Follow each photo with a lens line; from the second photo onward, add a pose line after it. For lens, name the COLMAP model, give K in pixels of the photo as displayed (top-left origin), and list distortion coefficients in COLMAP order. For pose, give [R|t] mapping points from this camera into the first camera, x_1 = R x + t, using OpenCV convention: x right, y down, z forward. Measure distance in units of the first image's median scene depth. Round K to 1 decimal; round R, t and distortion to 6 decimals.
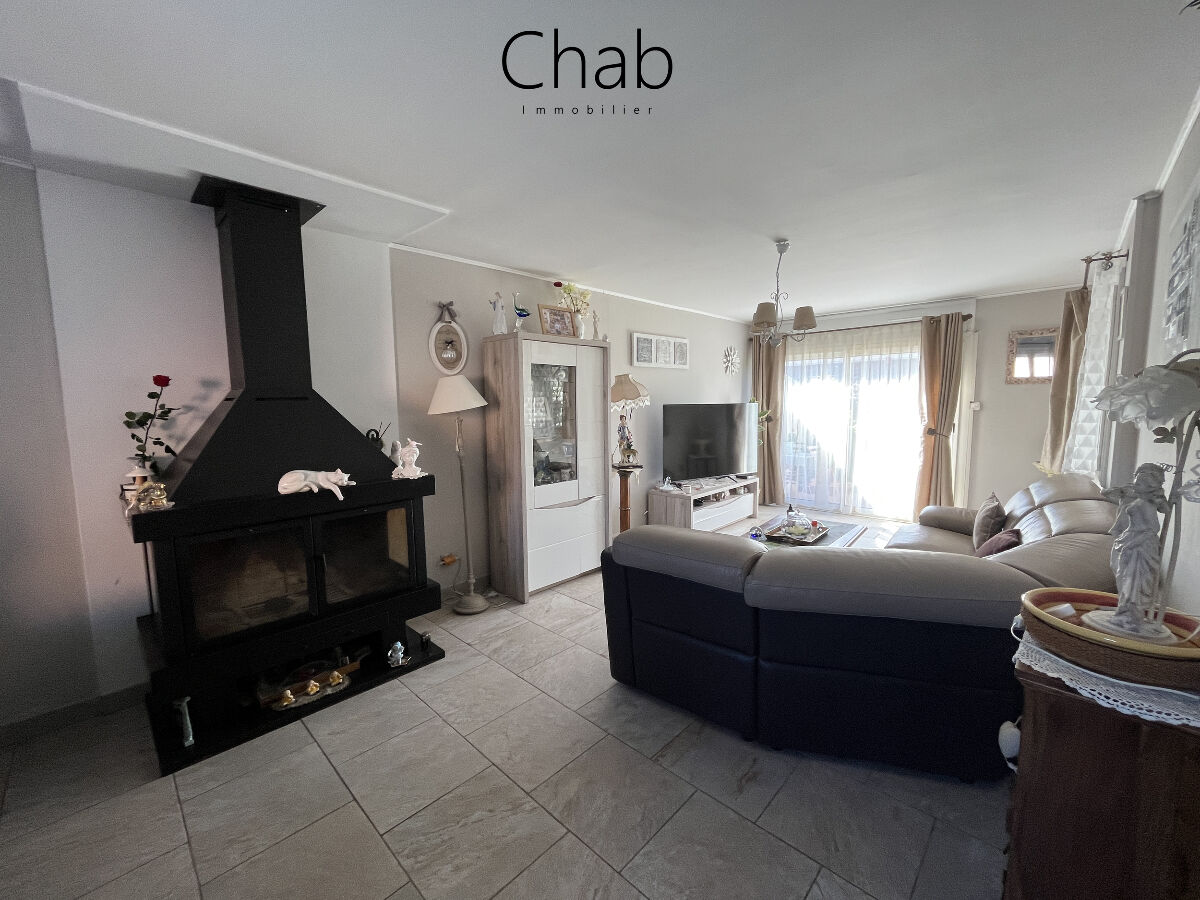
lens RADIAL K [[486.4, 0, 598.9], [0, 486.4, 452.2], [0, 0, 1]] dist [-0.001577, -0.000243]
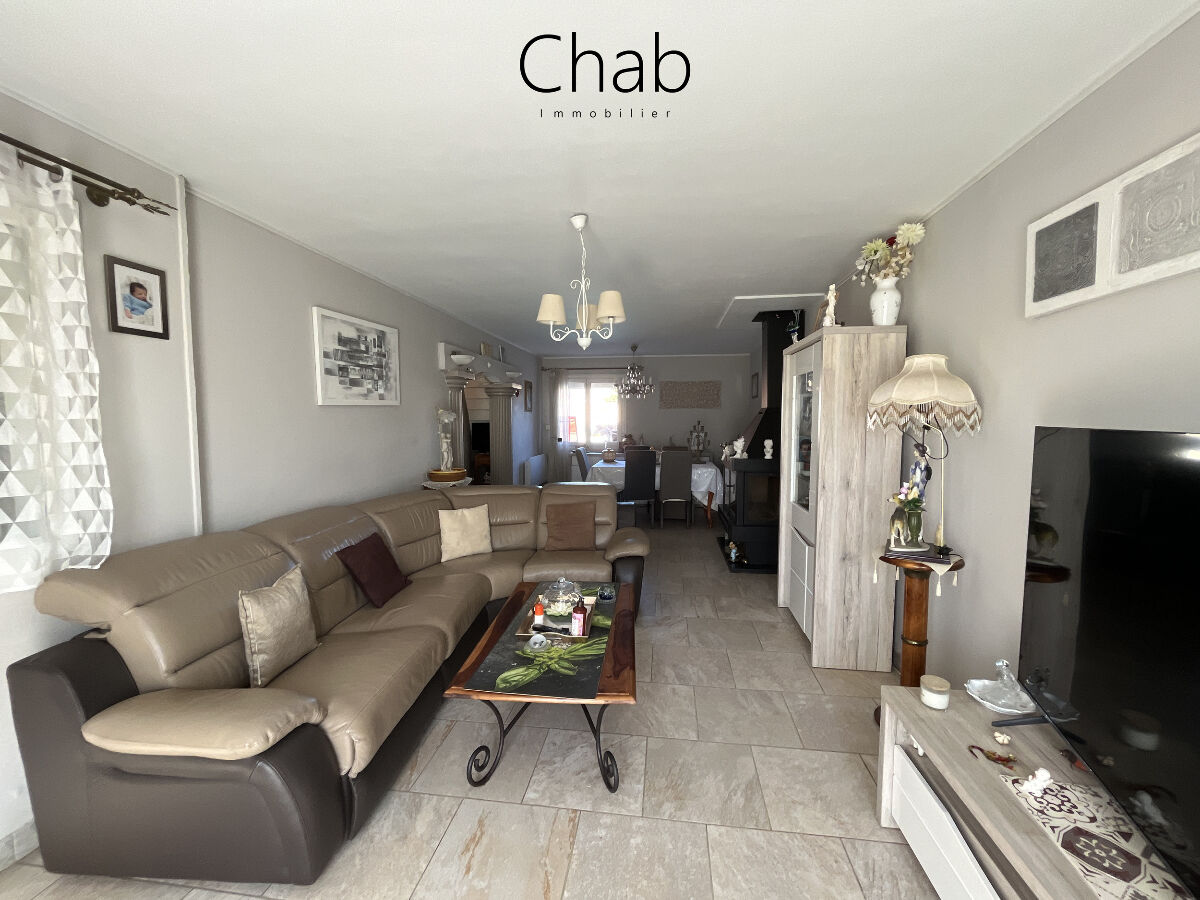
lens RADIAL K [[486.4, 0, 602.8], [0, 486.4, 448.3], [0, 0, 1]] dist [-0.001577, -0.000243]
pose [[-0.804575, 0.052702, -0.591508, 0.822652], [-0.051315, 0.986159, 0.157664, -0.185752], [0.591630, 0.157206, -0.790734, 1.690815]]
